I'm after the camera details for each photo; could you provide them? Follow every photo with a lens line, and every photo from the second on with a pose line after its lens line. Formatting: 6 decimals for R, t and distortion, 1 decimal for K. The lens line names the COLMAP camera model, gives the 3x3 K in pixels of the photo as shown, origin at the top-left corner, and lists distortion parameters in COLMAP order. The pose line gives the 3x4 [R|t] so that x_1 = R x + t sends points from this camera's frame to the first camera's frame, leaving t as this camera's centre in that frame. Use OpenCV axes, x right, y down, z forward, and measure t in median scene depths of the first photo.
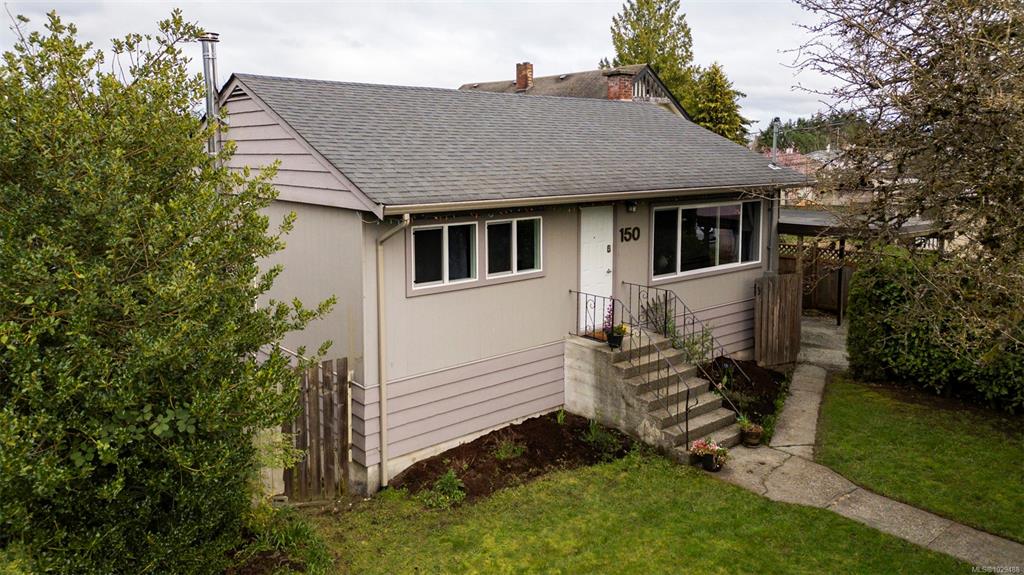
lens RADIAL K [[735.0, 0, 520.5], [0, 735.0, 232.6], [0, 0, 1]] dist [0.091283, -0.052864]
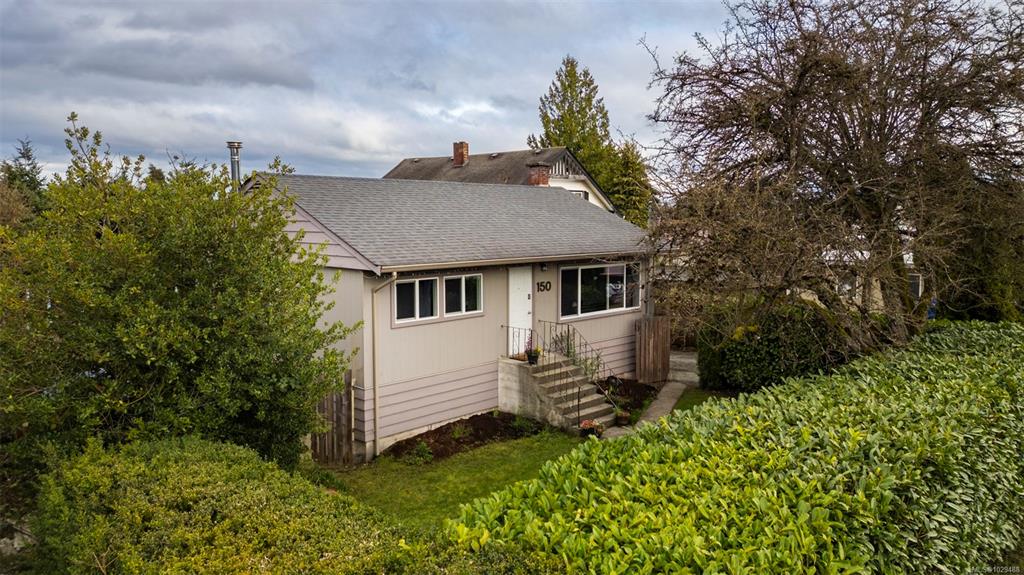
lens RADIAL K [[735.0, 0, 520.5], [0, 735.0, 232.6], [0, 0, 1]] dist [0.091283, -0.052864]
pose [[0.995800, -0.000828, 0.091548, -0.029134], [0.008718, 0.996273, -0.085819, 0.022988], [-0.091136, 0.086256, 0.992096, -0.467564]]
